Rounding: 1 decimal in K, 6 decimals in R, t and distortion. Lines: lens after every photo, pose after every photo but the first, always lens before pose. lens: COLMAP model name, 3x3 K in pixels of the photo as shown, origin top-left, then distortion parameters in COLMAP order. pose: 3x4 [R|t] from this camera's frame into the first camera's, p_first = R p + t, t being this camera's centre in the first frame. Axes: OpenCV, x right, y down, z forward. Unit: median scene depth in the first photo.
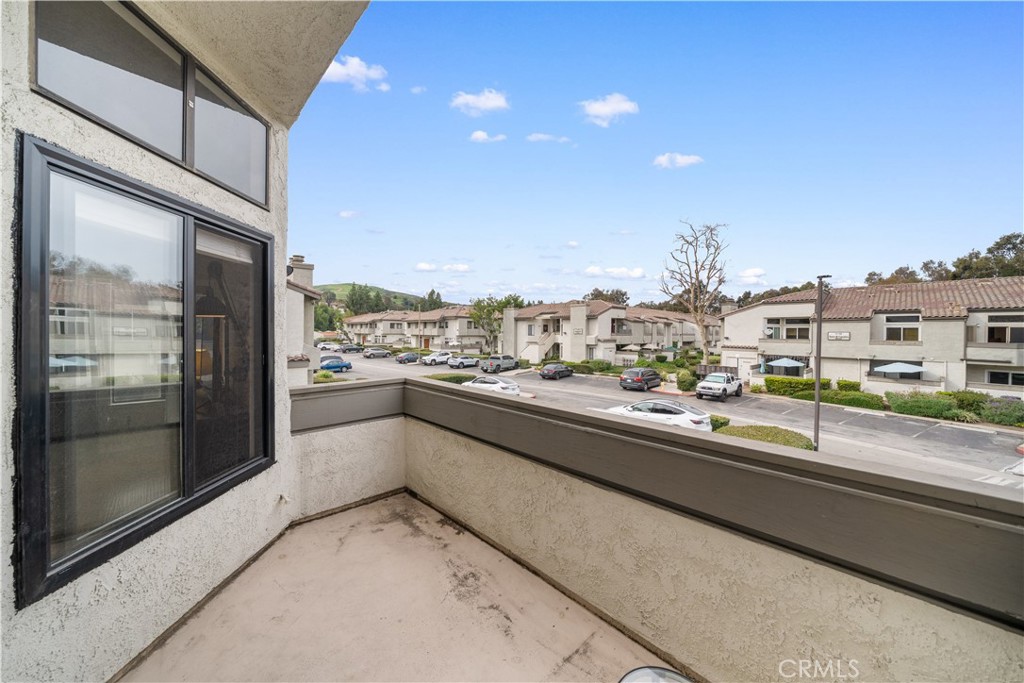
lens RADIAL K [[347.2, 0, 507.8], [0, 347.2, 334.7], [0, 0, 1]] dist [-0.009268, 0.000393]
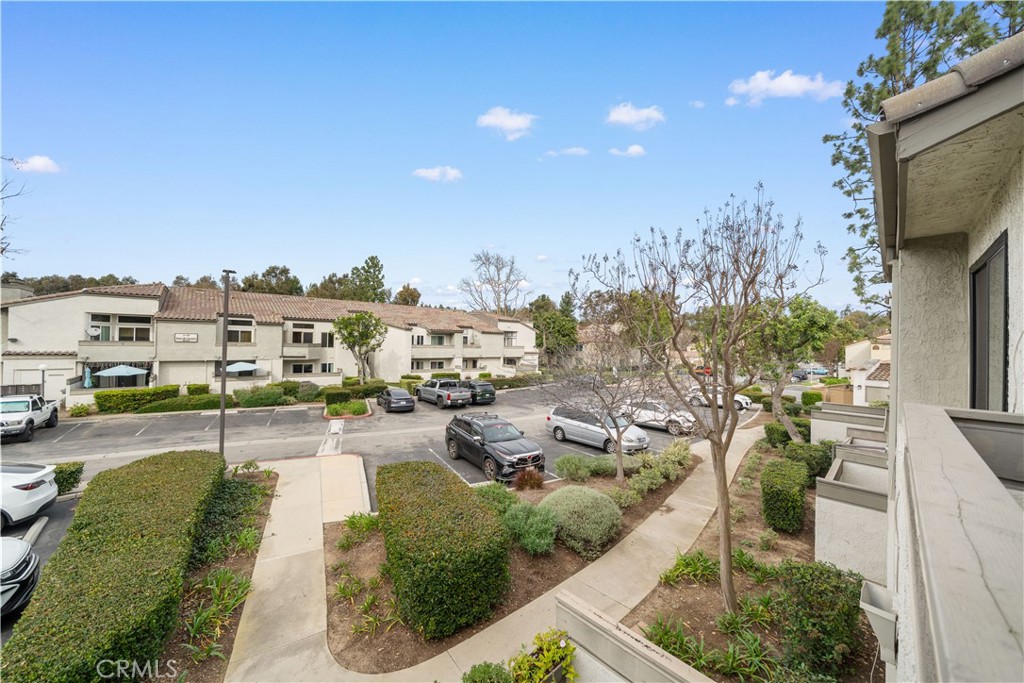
lens RADIAL K [[369.4, 0, 505.8], [0, 369.4, 340.5], [0, 0, 1]] dist [-0.005989, -0.000087]
pose [[0.016412, -0.000537, 0.999865, -0.017582], [-0.006713, 0.999977, 0.000647, 0.004430], [-0.999843, -0.006723, 0.016408, 0.100423]]
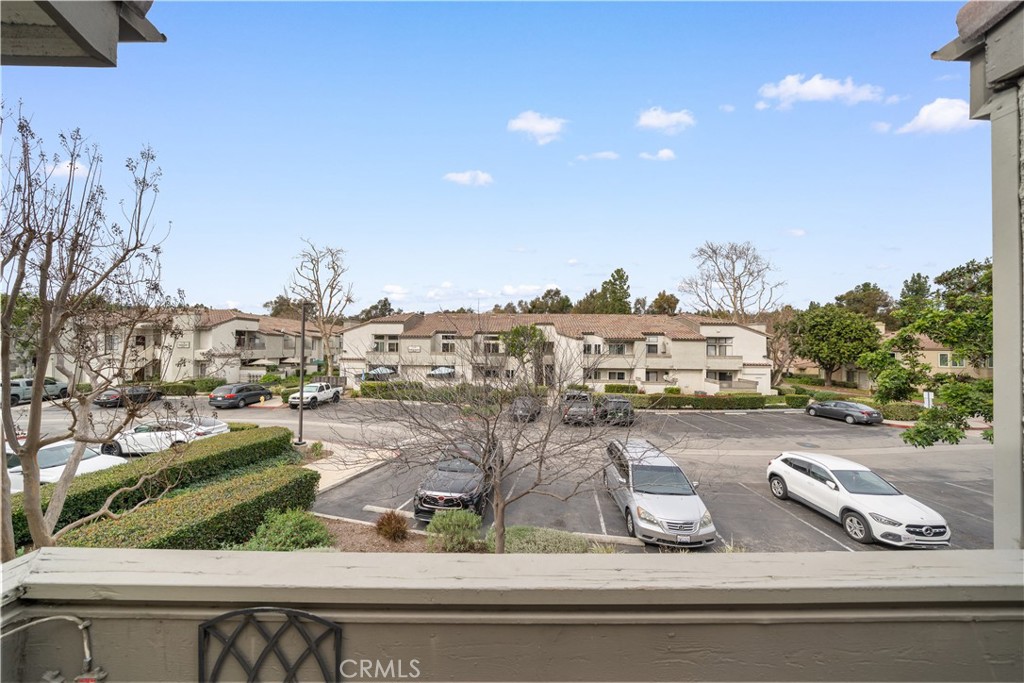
lens RADIAL K [[347.2, 0, 508.0], [0, 347.2, 339.7], [0, 0, 1]] dist [-0.009268, 0.000393]
pose [[0.692695, 0.014400, 0.721087, 0.202975], [0.003321, 0.999726, -0.023155, 0.000001], [-0.721223, 0.018434, 0.692458, -0.172806]]
